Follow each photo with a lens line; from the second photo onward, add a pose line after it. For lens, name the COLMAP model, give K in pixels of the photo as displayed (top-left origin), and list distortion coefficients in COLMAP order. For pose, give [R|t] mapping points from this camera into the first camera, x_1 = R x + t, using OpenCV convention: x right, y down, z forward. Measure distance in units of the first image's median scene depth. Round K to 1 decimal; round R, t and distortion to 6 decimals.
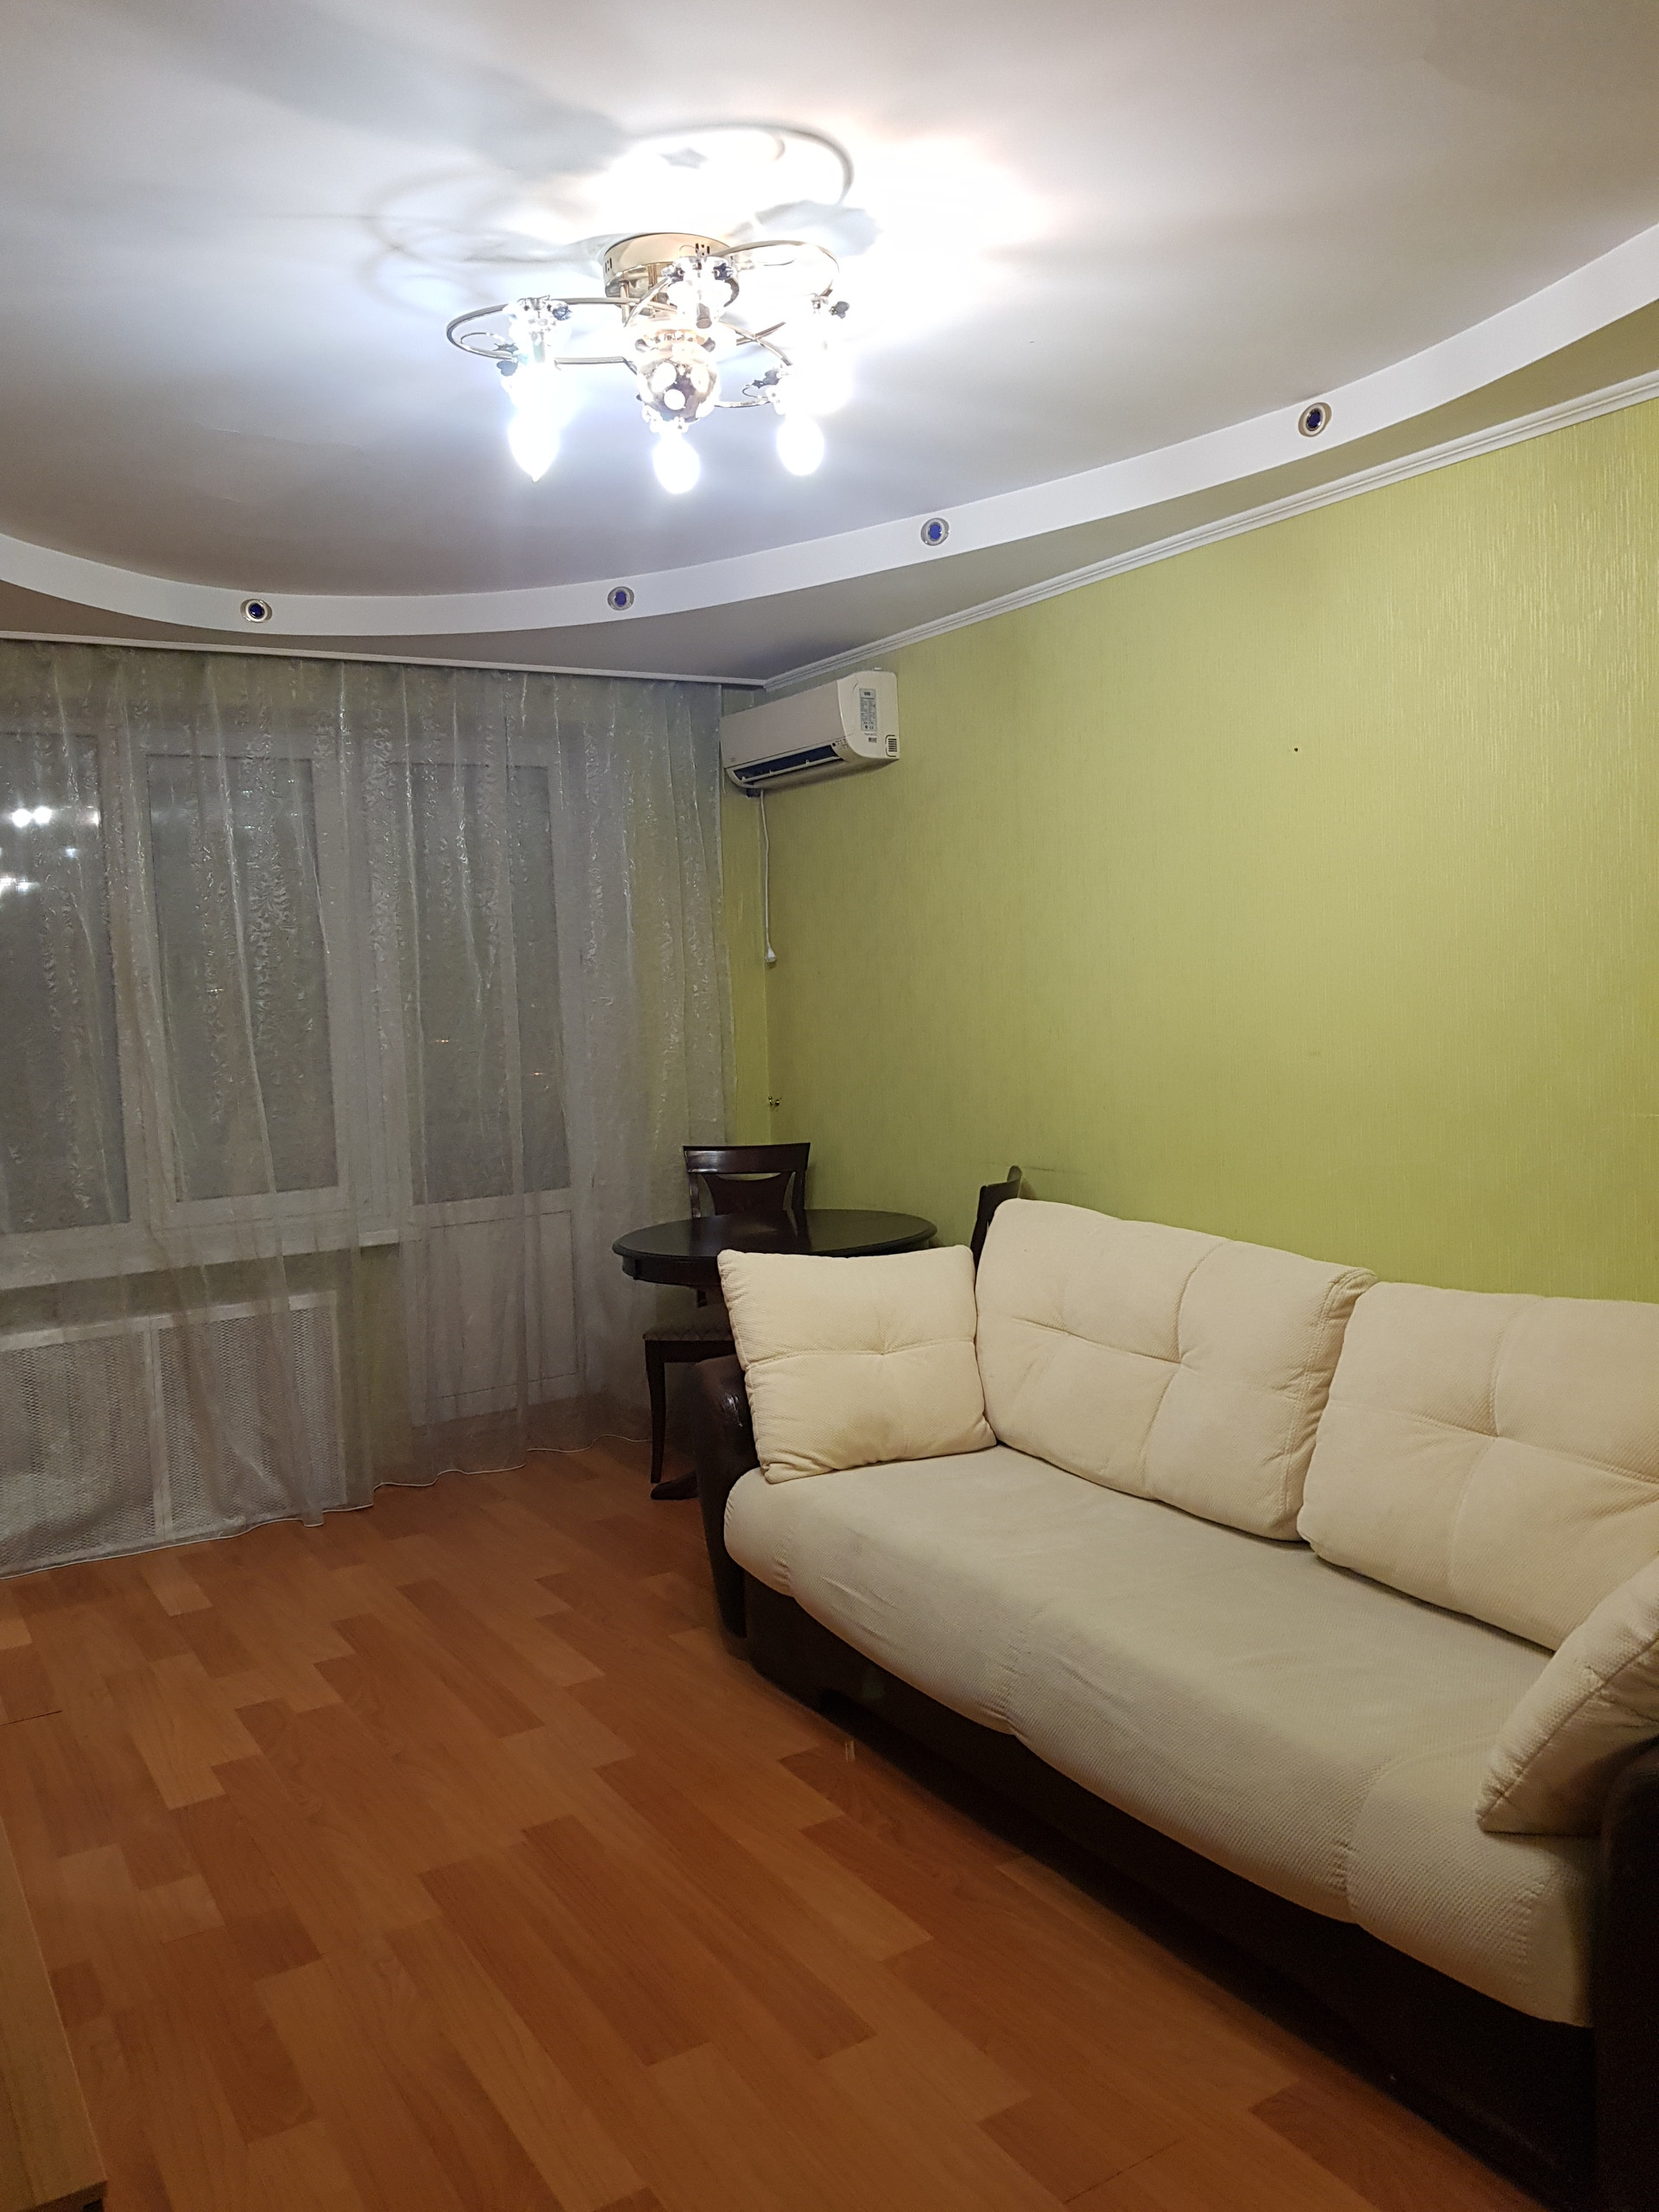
lens RADIAL K [[1706.6, 0, 857.5], [0, 1706.6, 1070.3], [0, 0, 1]] dist [0.068589, -0.124538]
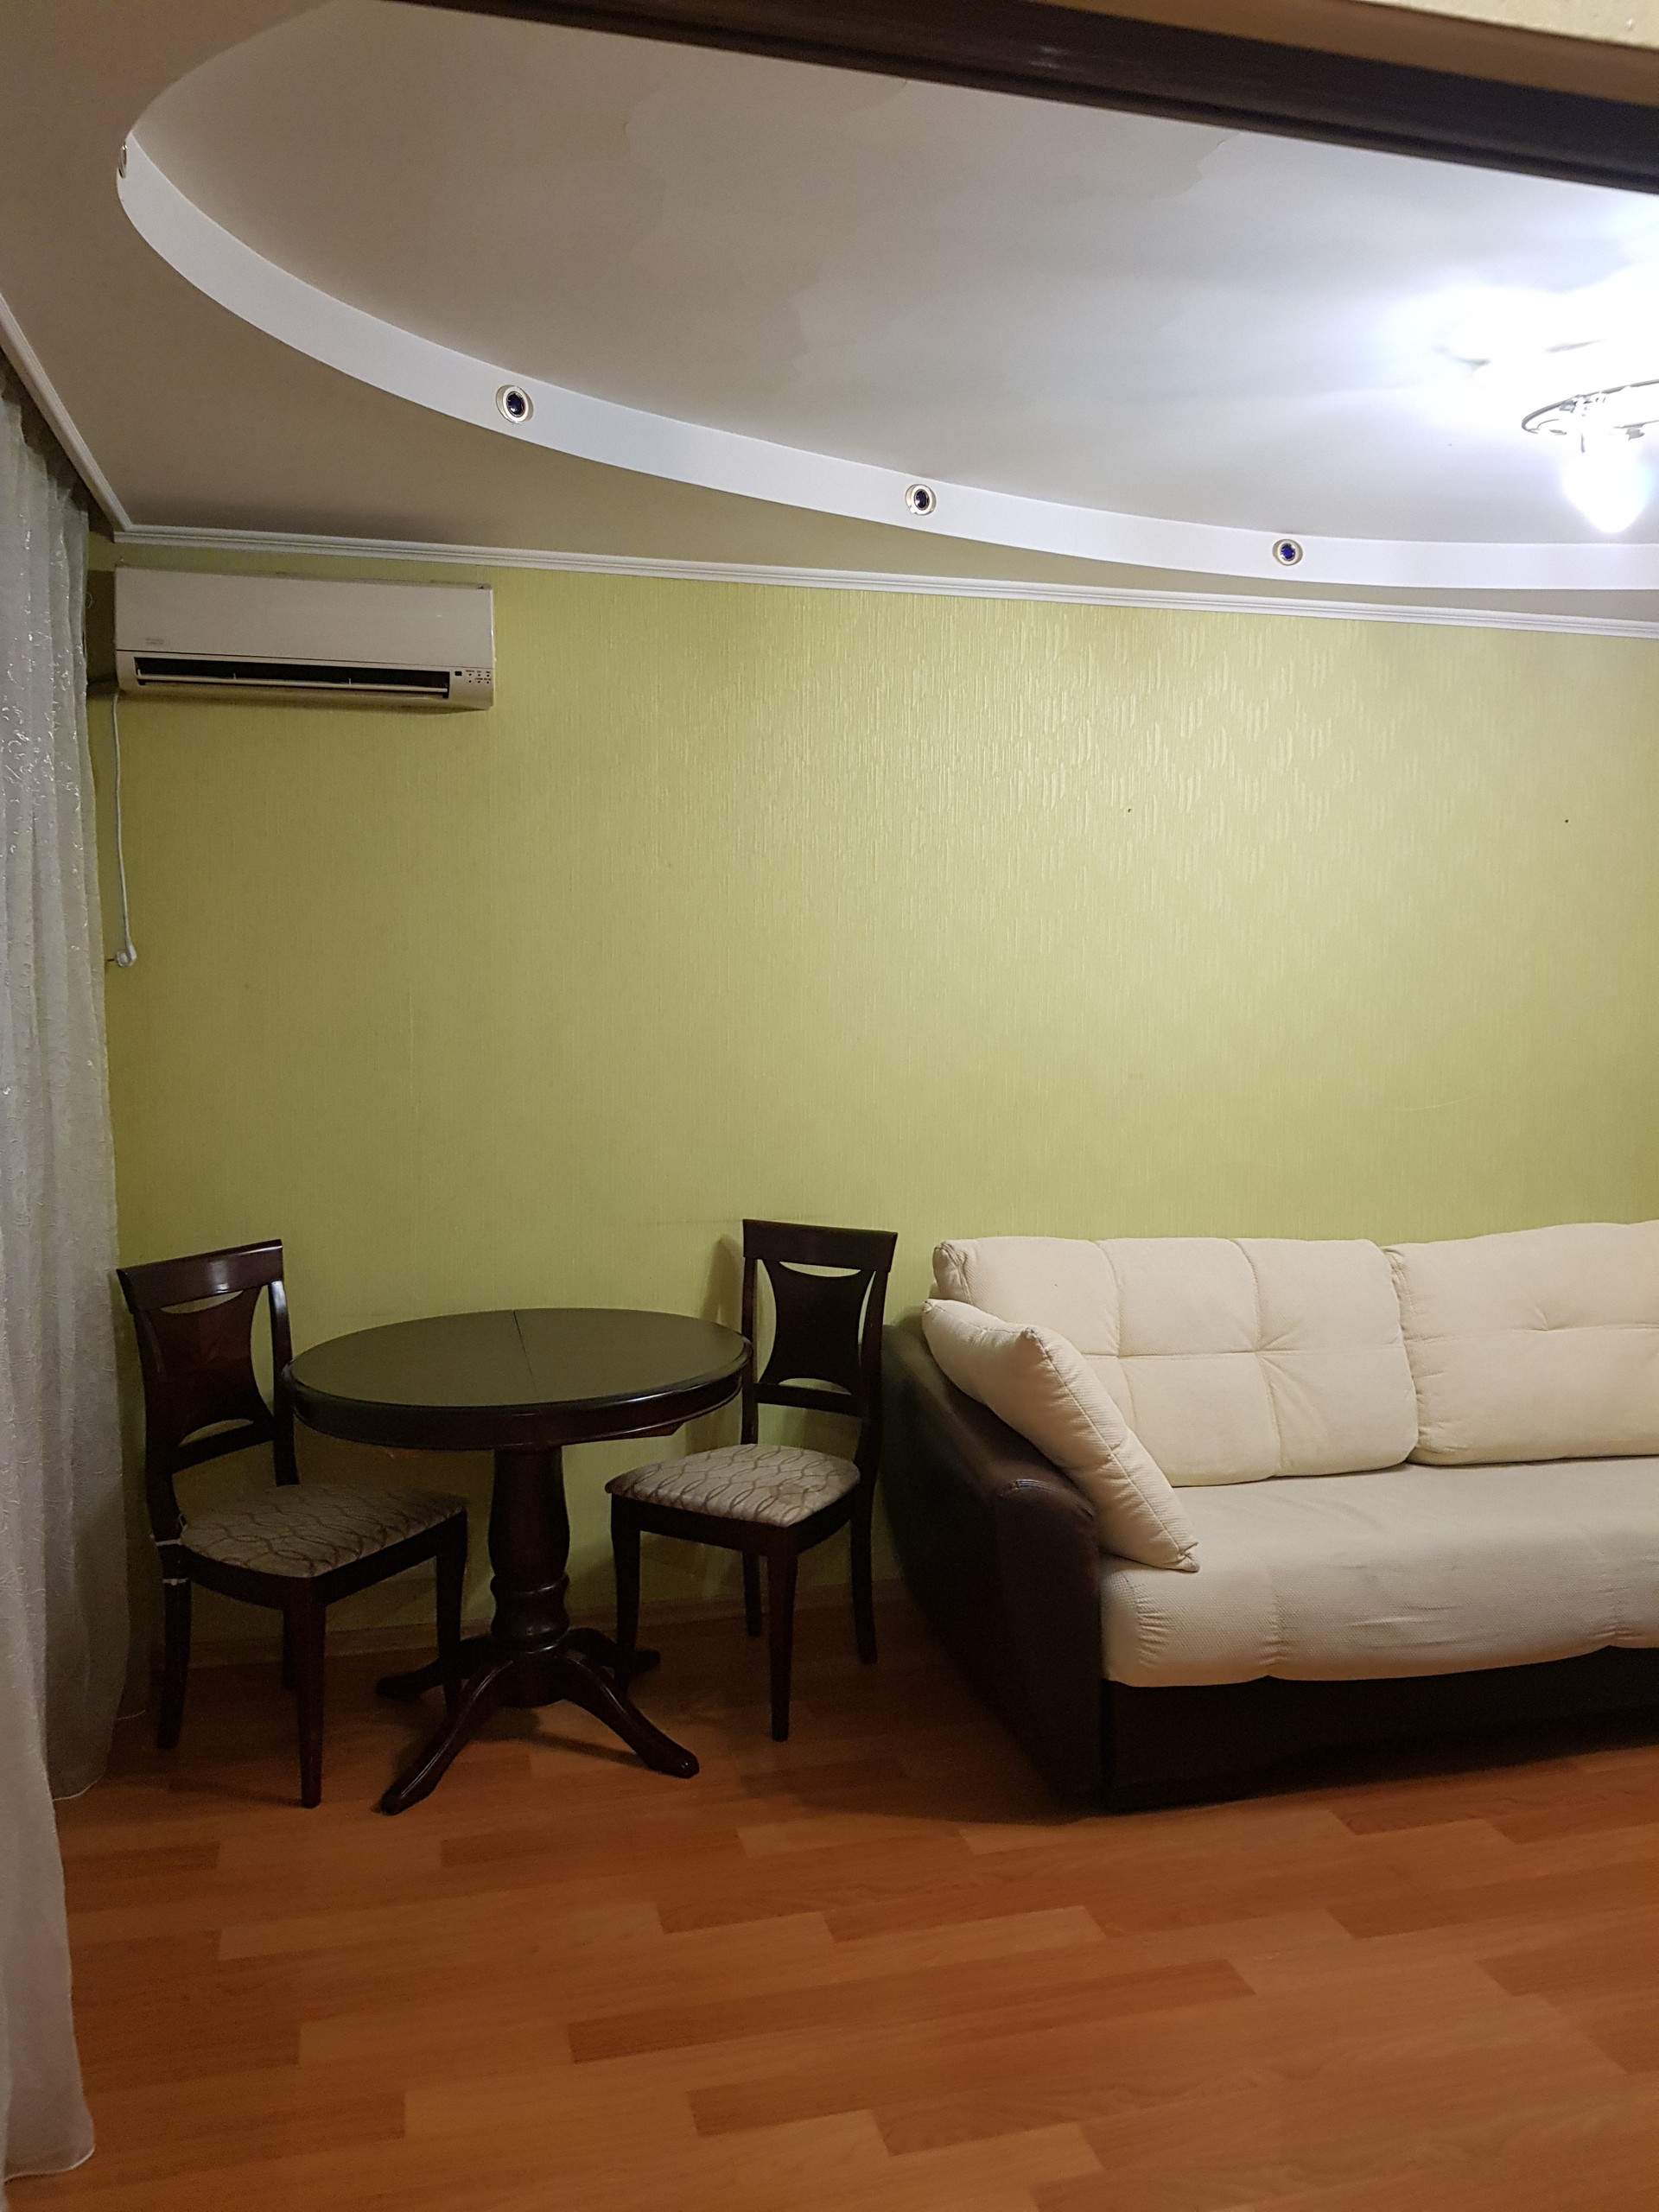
lens RADIAL K [[1706.6, 0, 857.5], [0, 1706.6, 1070.3], [0, 0, 1]] dist [0.068589, -0.124538]
pose [[0.296318, -0.010414, 0.955033, -0.978595], [0.040871, 0.999163, -0.001785, -0.021234], [-0.954214, 0.039562, 0.296496, 0.932341]]
